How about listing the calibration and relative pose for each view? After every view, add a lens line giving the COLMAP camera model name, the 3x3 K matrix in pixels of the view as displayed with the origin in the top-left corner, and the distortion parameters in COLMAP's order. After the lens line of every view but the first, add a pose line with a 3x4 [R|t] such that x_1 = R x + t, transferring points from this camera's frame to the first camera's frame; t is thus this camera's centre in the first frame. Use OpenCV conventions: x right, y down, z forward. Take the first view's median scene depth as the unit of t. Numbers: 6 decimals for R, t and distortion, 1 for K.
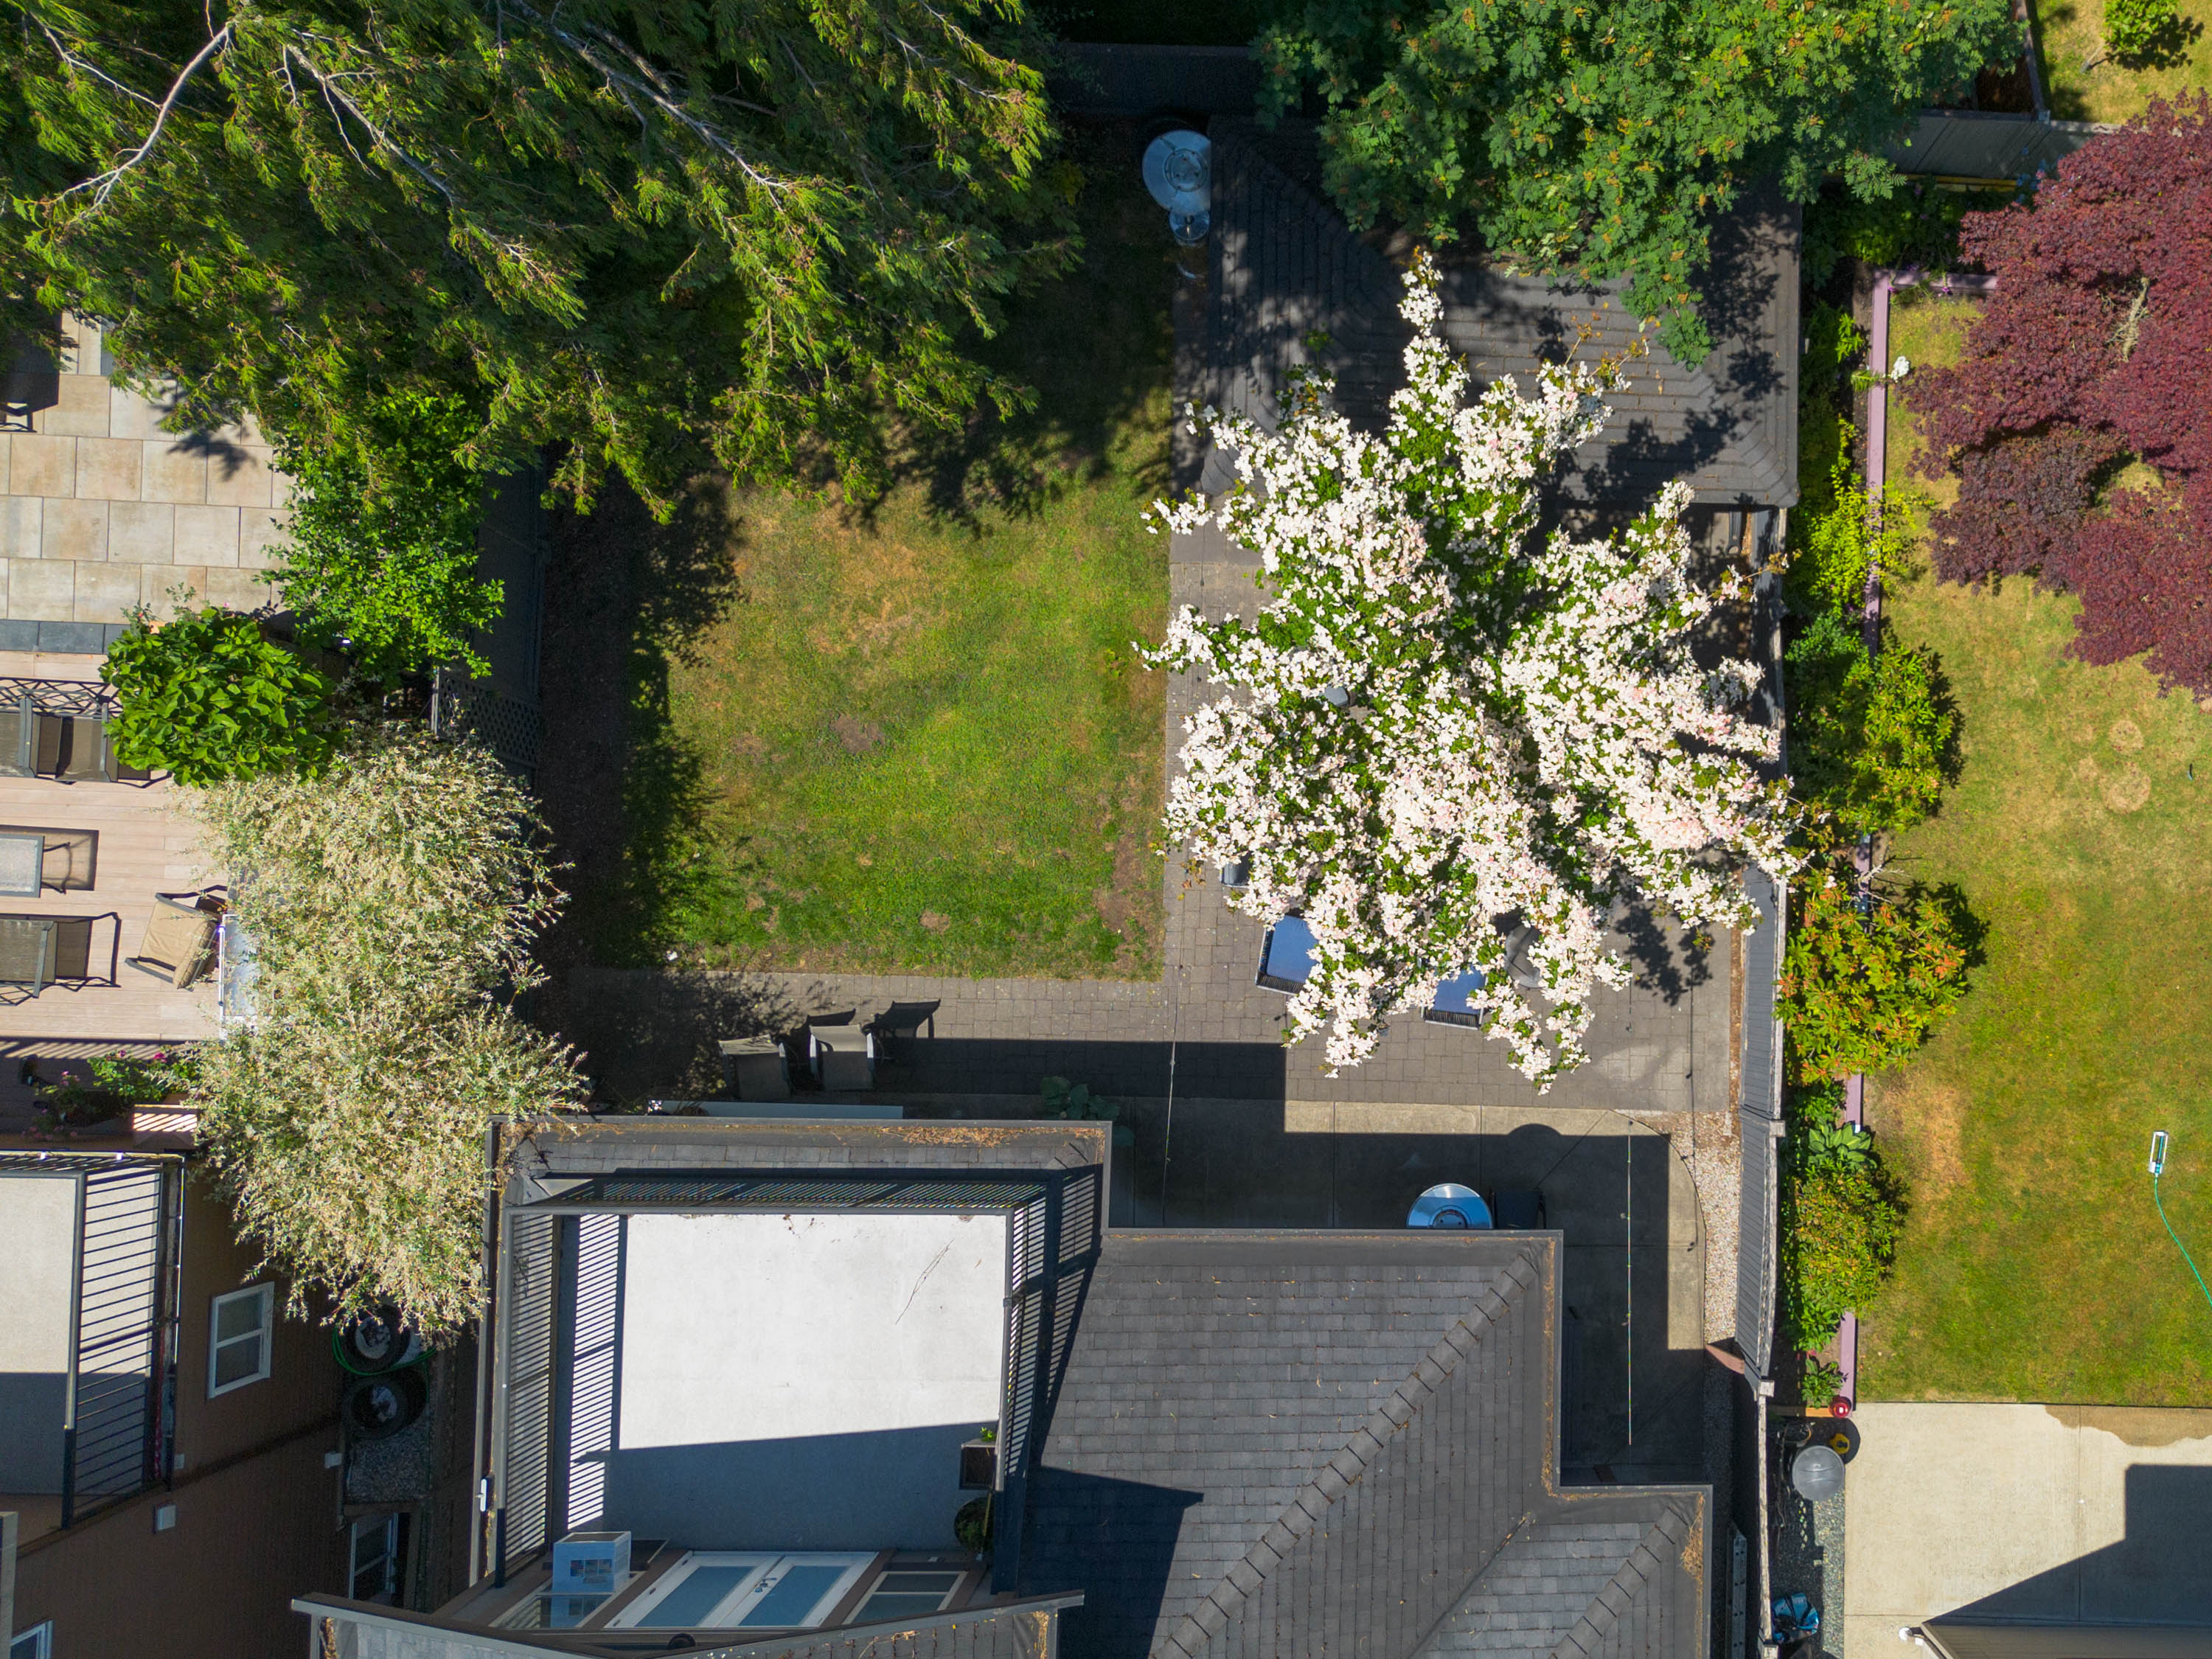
lens RADIAL K [[2048.3, 0, 1457.8], [0, 2048.3, 943.2], [0, 0, 1]] dist [0.038517, 0.000000]
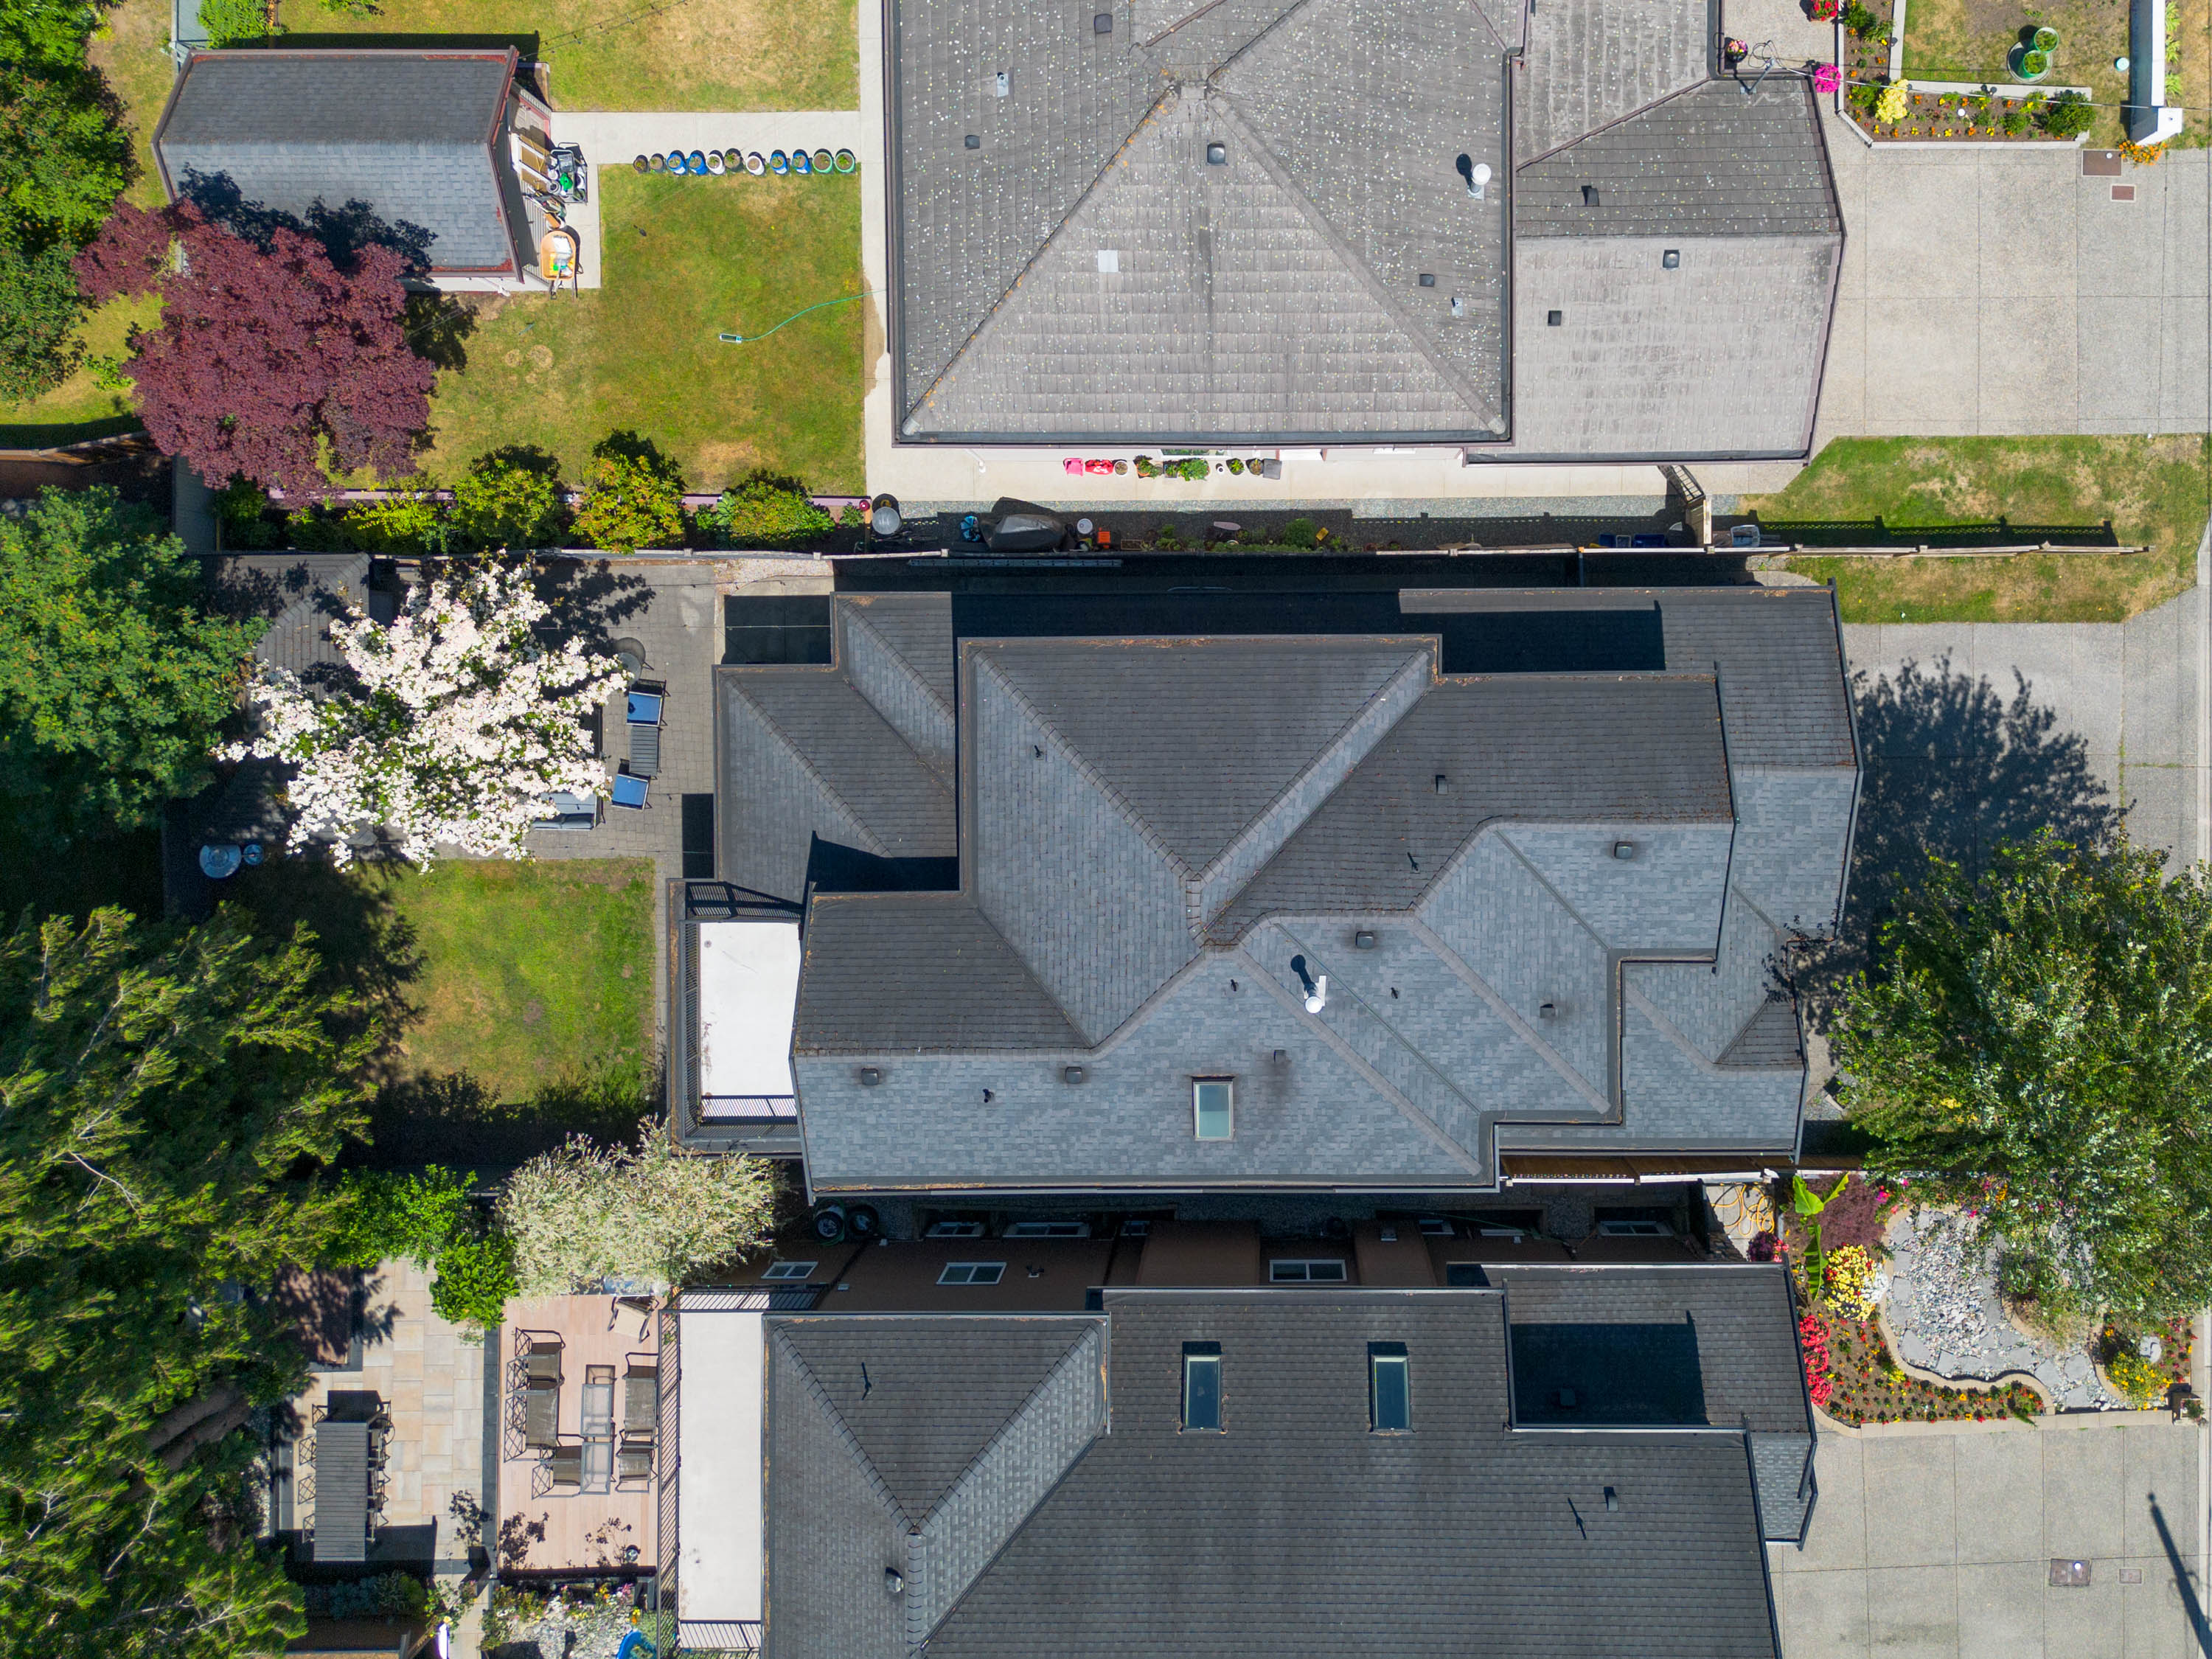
lens RADIAL K [[1868.6, 0, 1276.7], [0, 1868.6, 726.4], [0, 0, 1]] dist [0.008449, 0.029497]
pose [[-0.026832, -0.997419, -0.066599, 0.102821], [0.999193, -0.028753, 0.028048, 0.681600], [-0.029890, -0.065793, 0.997386, -0.962047]]
